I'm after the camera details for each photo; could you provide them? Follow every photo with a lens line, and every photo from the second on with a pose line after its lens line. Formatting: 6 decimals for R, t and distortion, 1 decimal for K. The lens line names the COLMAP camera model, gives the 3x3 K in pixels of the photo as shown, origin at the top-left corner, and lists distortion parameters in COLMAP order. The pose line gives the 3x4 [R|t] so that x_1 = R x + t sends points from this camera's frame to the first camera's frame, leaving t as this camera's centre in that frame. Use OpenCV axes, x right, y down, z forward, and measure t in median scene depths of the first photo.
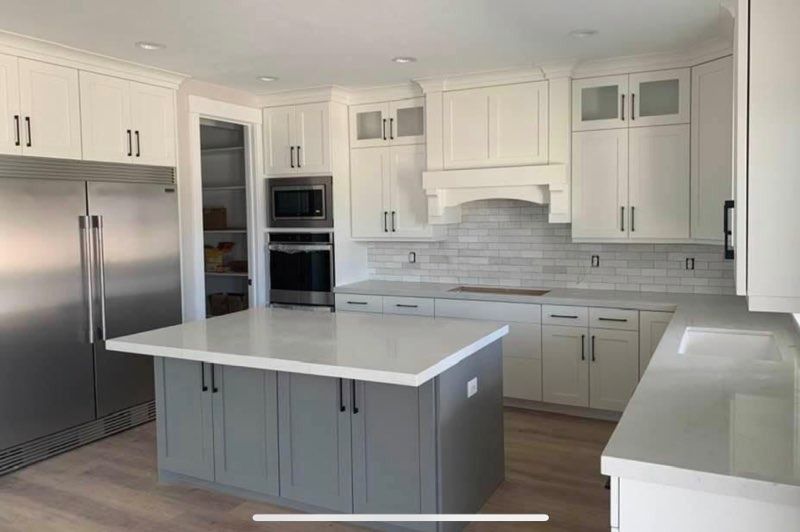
lens RADIAL K [[611.2, 0, 400.0], [0, 611.2, 266.0], [0, 0, 1]] dist [-0.050128, -0.002758]
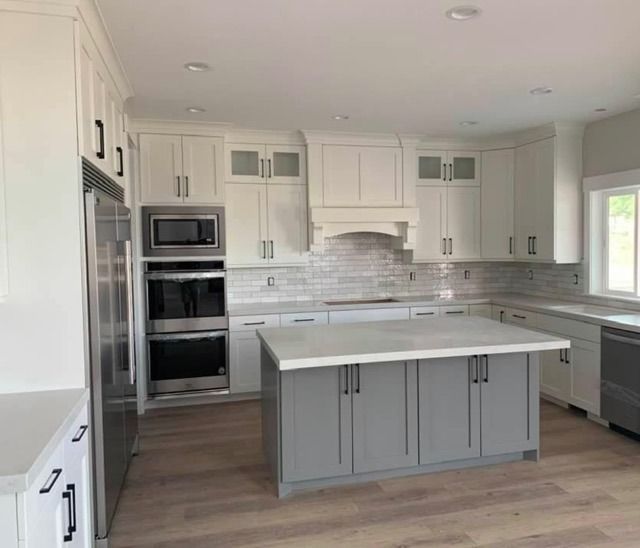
lens RADIAL K [[487.4, 0, 320.0], [0, 487.4, 274.0], [0, 0, 1]] dist [0.001371, 0.000557]
pose [[0.738928, -0.032844, 0.672983, -0.569323], [0.060122, 0.998041, -0.017305, -0.006227], [-0.671096, 0.053248, 0.739456, 0.271553]]
